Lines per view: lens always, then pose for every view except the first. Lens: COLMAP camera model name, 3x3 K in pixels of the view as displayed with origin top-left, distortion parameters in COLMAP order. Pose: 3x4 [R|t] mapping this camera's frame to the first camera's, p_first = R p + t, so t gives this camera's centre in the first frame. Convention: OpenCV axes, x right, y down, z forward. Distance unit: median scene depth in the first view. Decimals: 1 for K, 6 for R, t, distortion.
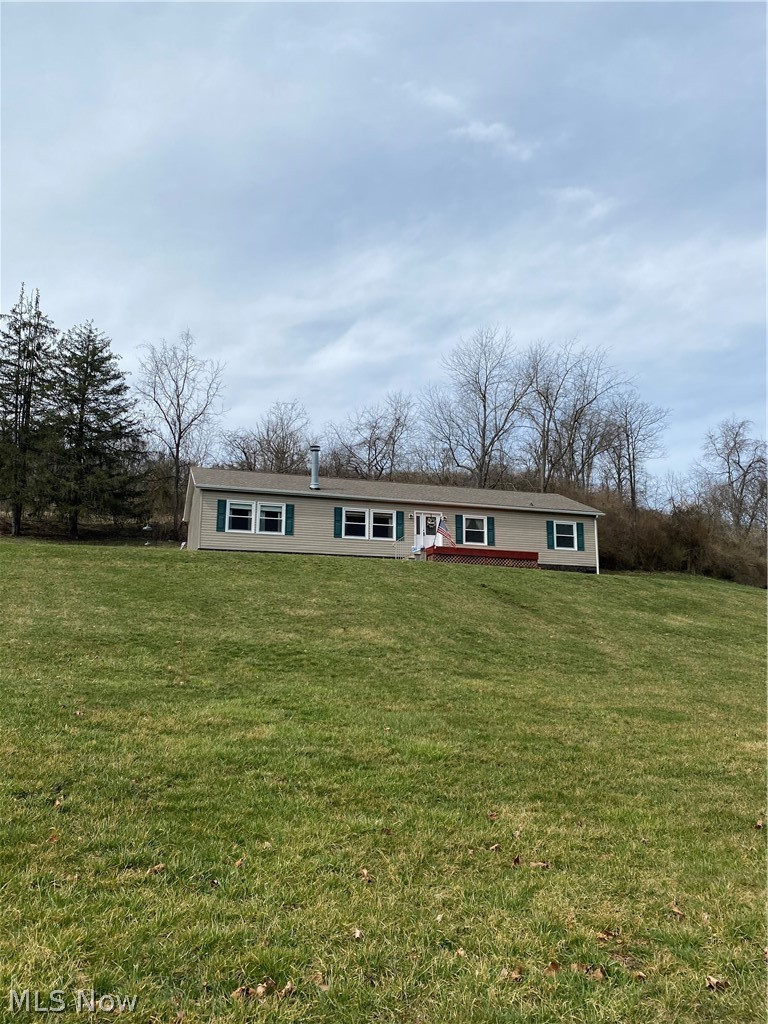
lens RADIAL K [[784.5, 0, 384.0], [0, 784.5, 512.0], [0, 0, 1]] dist [0.219775, -0.600510]
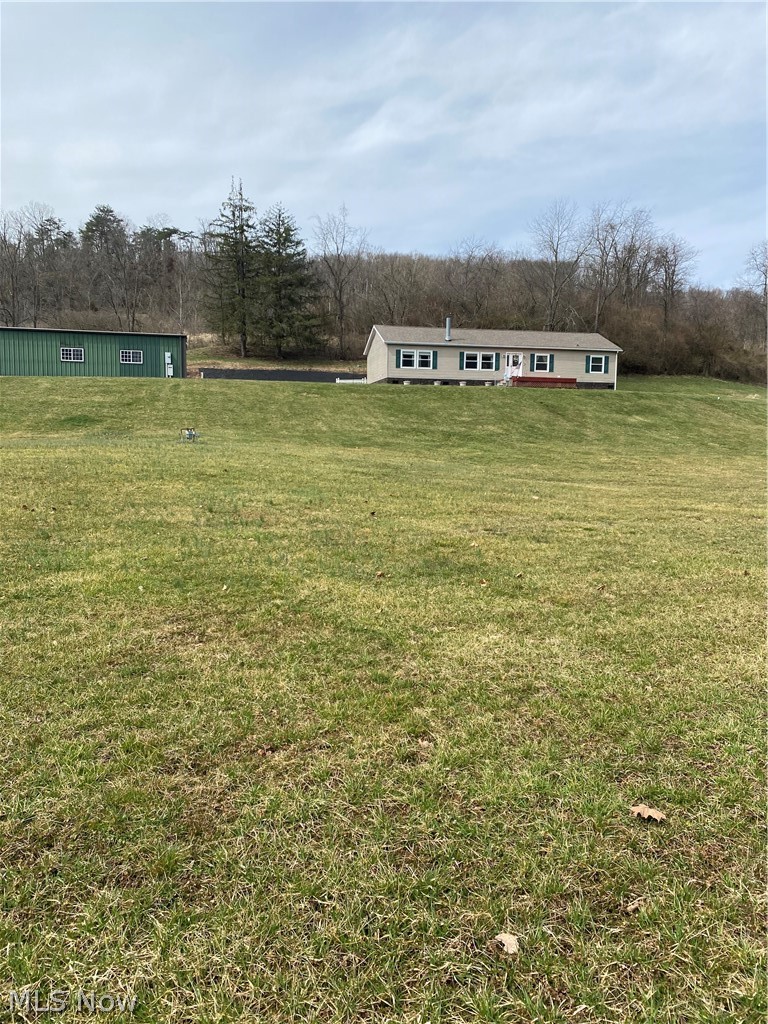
lens RADIAL K [[790.5, 0, 384.0], [0, 790.5, 512.0], [0, 0, 1]] dist [0.073293, -0.084470]
pose [[0.995666, 0.013483, -0.092017, -0.063015], [0.012102, 0.962235, 0.271950, -0.143017], [0.092209, -0.271885, 0.957902, -0.784718]]
